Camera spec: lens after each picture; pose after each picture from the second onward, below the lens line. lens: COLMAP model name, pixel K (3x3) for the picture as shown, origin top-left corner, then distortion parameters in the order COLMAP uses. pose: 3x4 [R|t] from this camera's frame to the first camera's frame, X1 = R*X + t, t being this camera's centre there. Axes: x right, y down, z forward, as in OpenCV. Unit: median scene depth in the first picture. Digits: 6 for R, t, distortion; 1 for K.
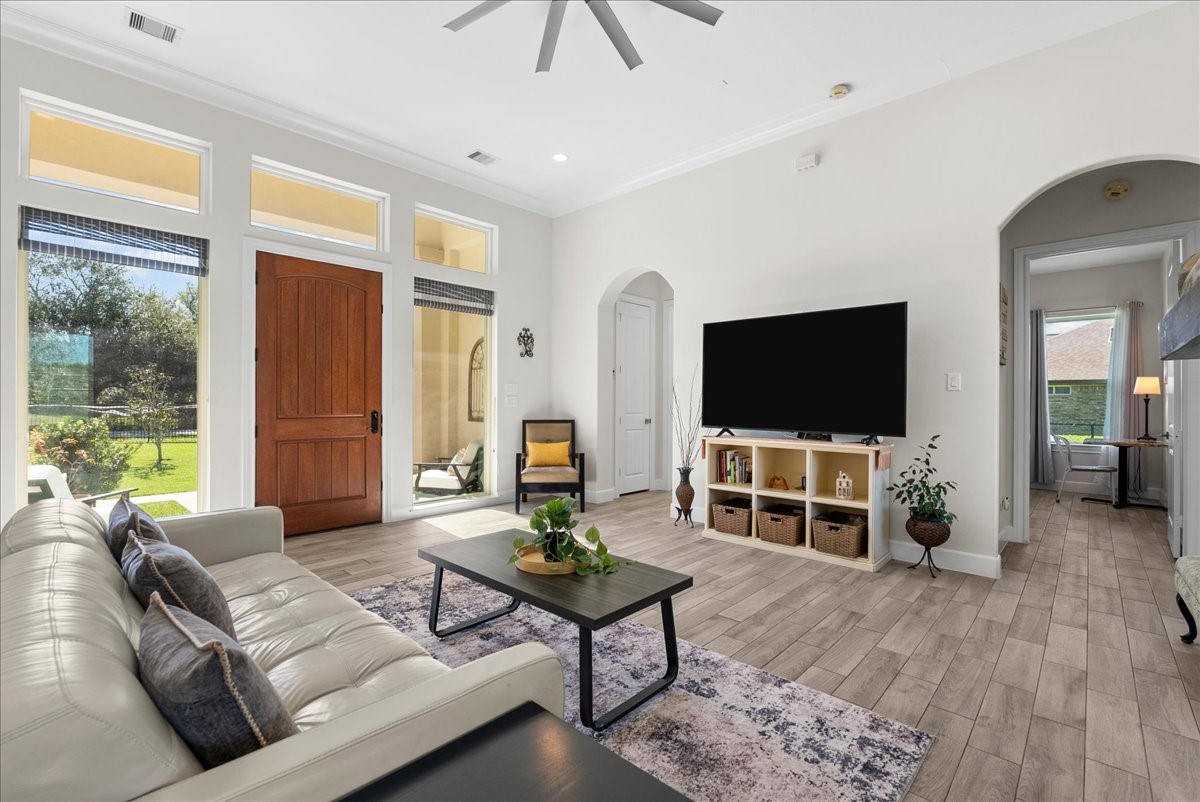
lens RADIAL K [[526.6, 0, 598.9], [0, 526.6, 397.3], [0, 0, 1]] dist [-0.007464, 0.000473]
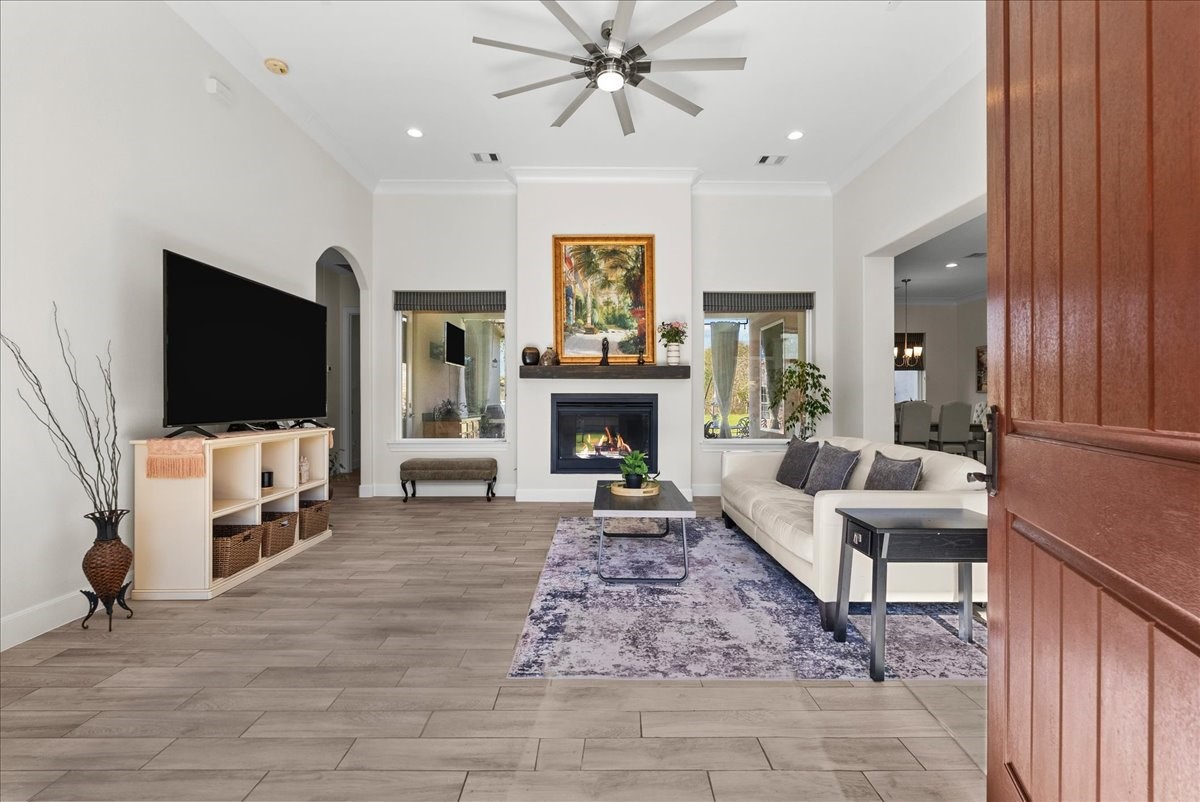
lens RADIAL K [[526.6, 0, 598.9], [0, 526.6, 397.3], [0, 0, 1]] dist [-0.007464, 0.000473]
pose [[-0.690881, 0.000389, 0.722968, -0.614262], [-0.008749, 0.999922, -0.008898, 0.027026], [-0.722915, -0.012472, -0.690824, 1.172439]]
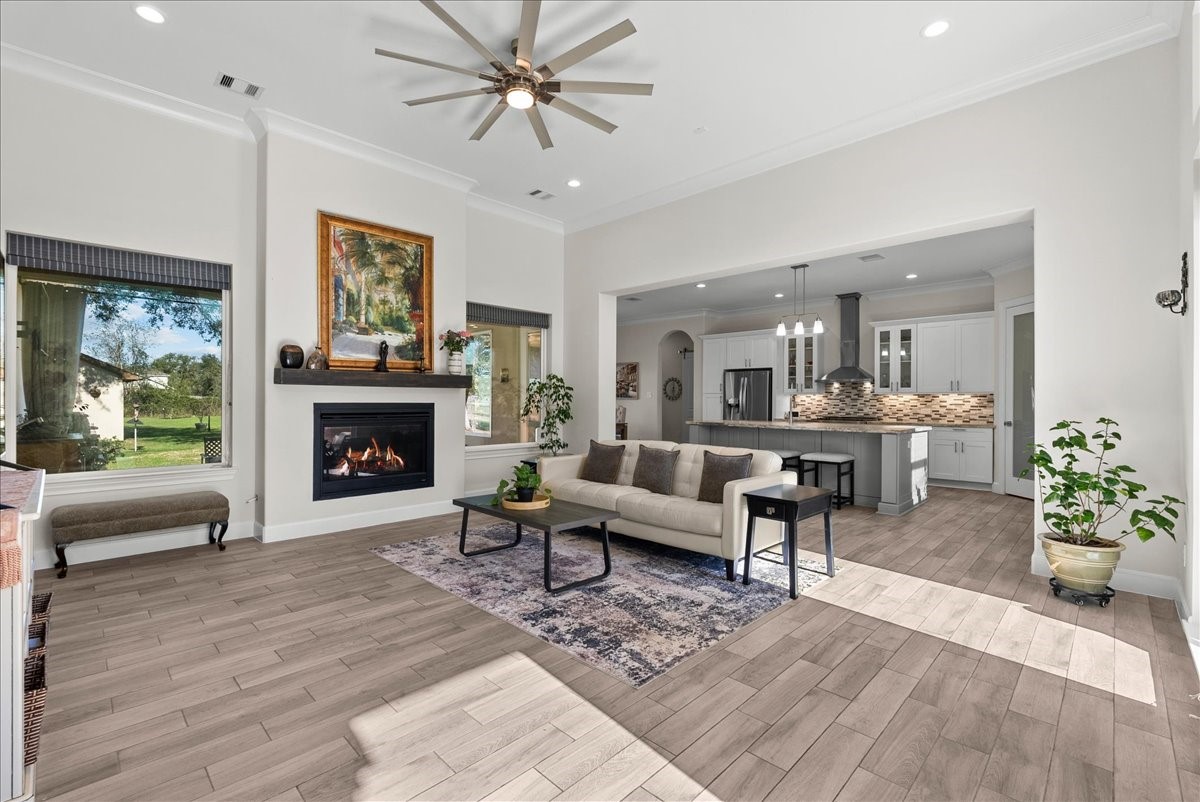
lens RADIAL K [[526.6, 0, 598.9], [0, 526.6, 397.3], [0, 0, 1]] dist [-0.007464, 0.000473]
pose [[-0.999678, -0.007671, 0.024199, -0.180834], [-0.007944, 0.999906, -0.011191, 0.001929], [-0.024111, -0.011380, -0.999645, 1.414208]]
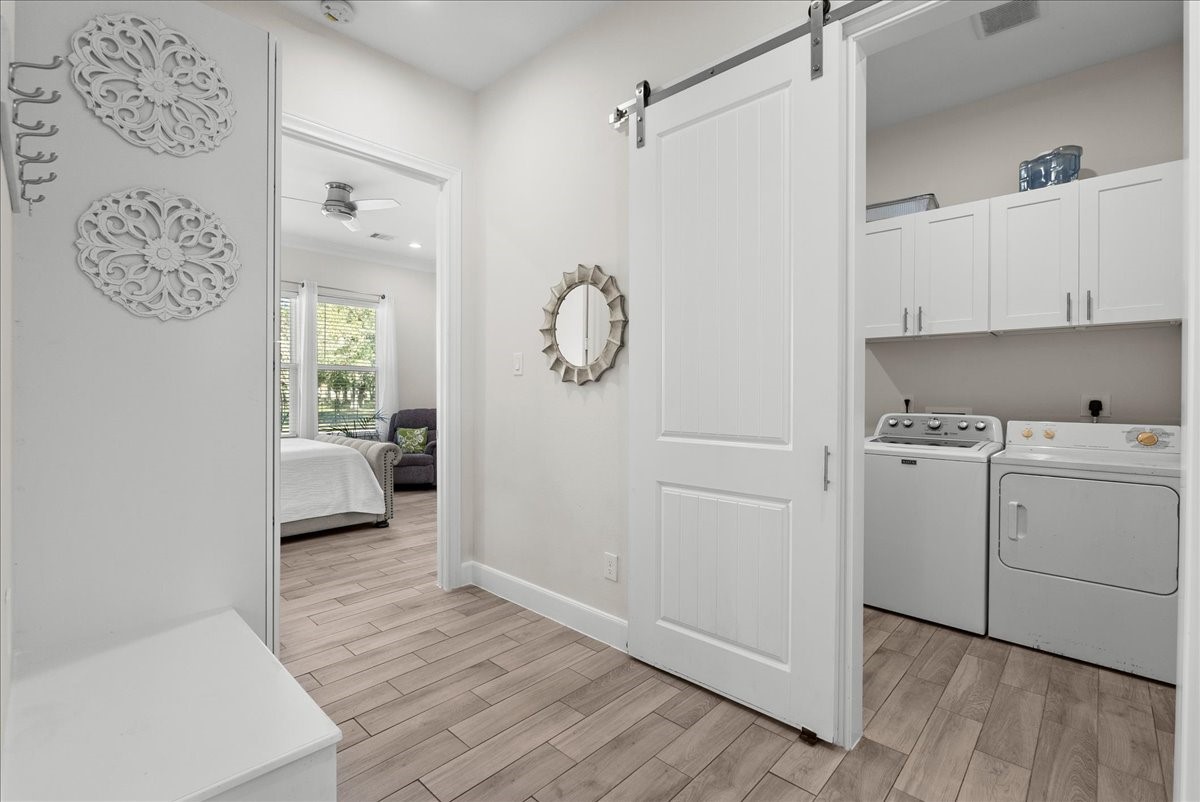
lens RADIAL K [[526.6, 0, 598.9], [0, 526.6, 397.3], [0, 0, 1]] dist [-0.007464, 0.000473]
pose [[-0.999884, -0.008258, 0.012810, -0.561984], [-0.008260, 0.999966, -0.000129, -0.005666], [-0.012808, -0.000235, -0.999918, -1.082642]]
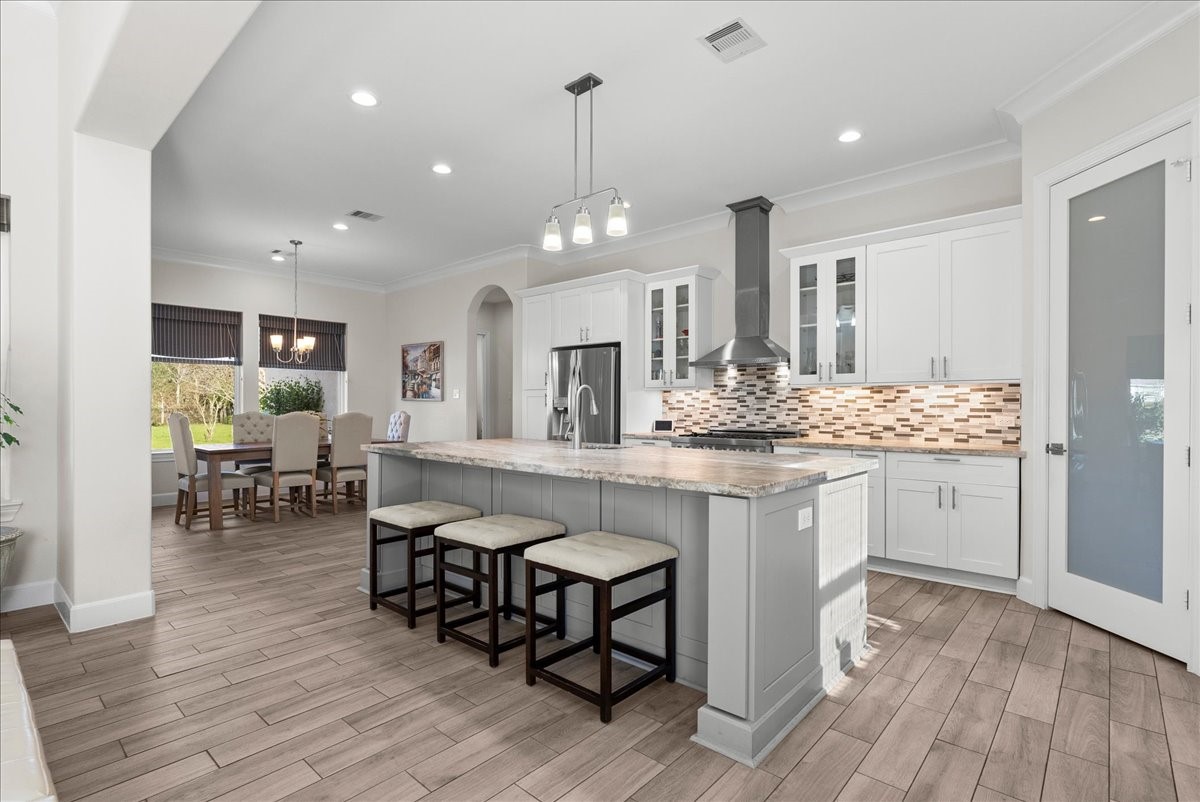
lens RADIAL K [[572.6, 0, 600.2], [0, 572.6, 406.1], [0, 0, 1]] dist [-0.004025, -0.000052]
pose [[-0.999658, -0.004301, -0.025787, -0.755427], [-0.004144, 0.999972, -0.006155, 0.004870], [0.025813, -0.006046, -0.999649, 0.543320]]
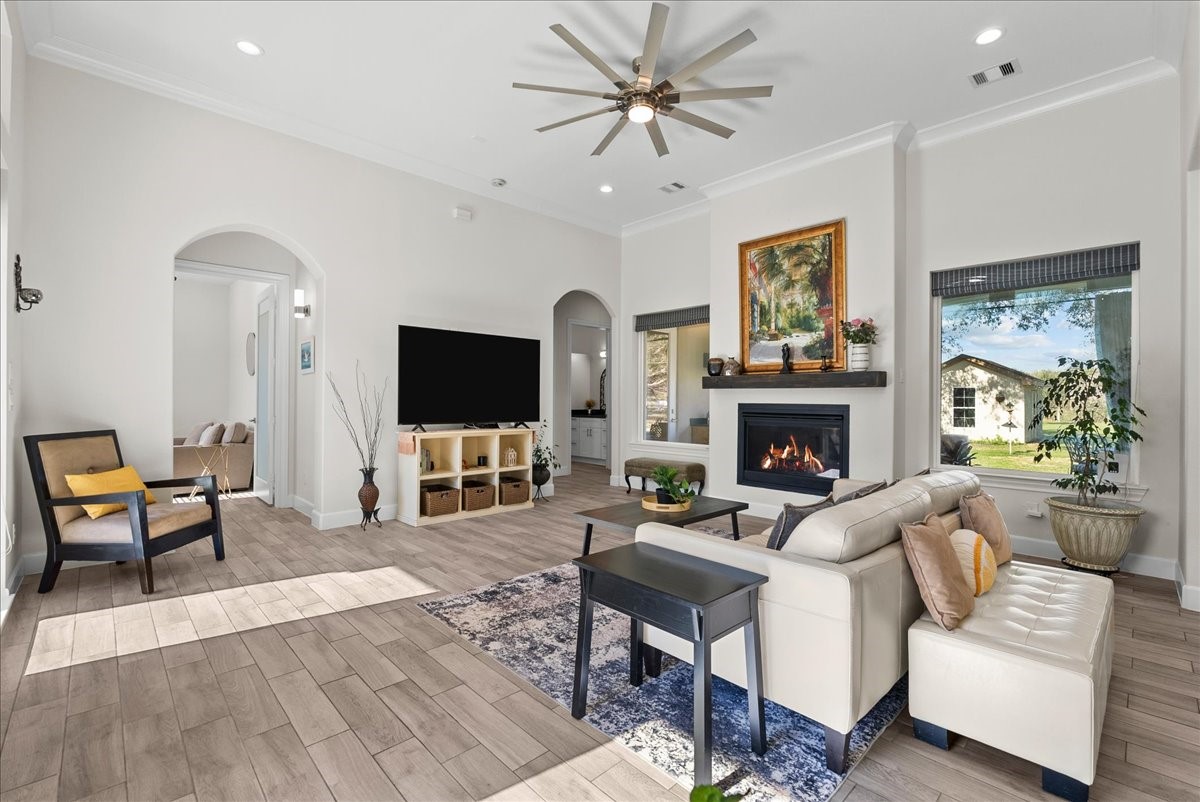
lens RADIAL K [[526.6, 0, 598.9], [0, 526.6, 397.3], [0, 0, 1]] dist [-0.007464, 0.000473]
pose [[0.051455, 0.000634, 0.998675, -0.905635], [-0.014696, 0.999892, 0.000123, -0.003763], [-0.998567, -0.014683, 0.051458, 0.616684]]
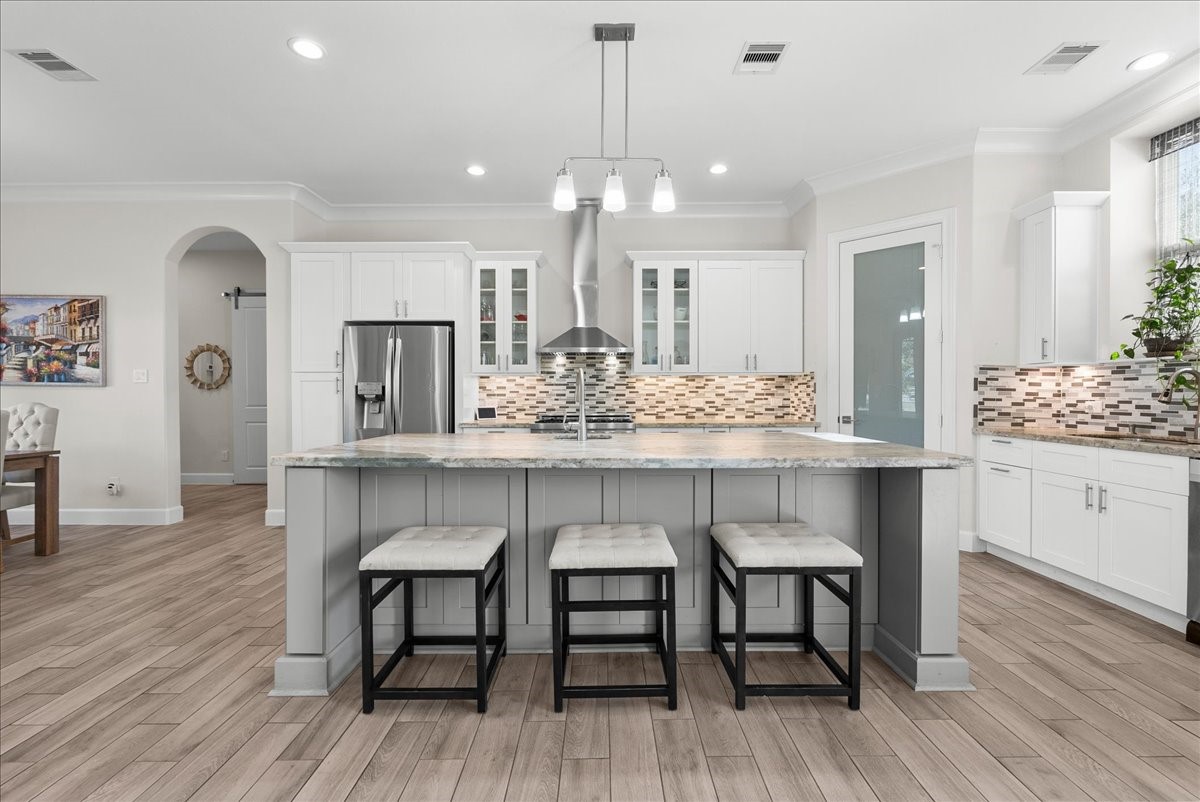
lens RADIAL K [[526.6, 0, 598.9], [0, 526.6, 397.3], [0, 0, 1]] dist [-0.007464, 0.000473]
pose [[-0.729032, 0.005060, -0.684461, -0.316843], [0.005093, 0.999985, 0.001968, 0.005641], [0.684461, -0.002051, -0.729047, 0.232234]]
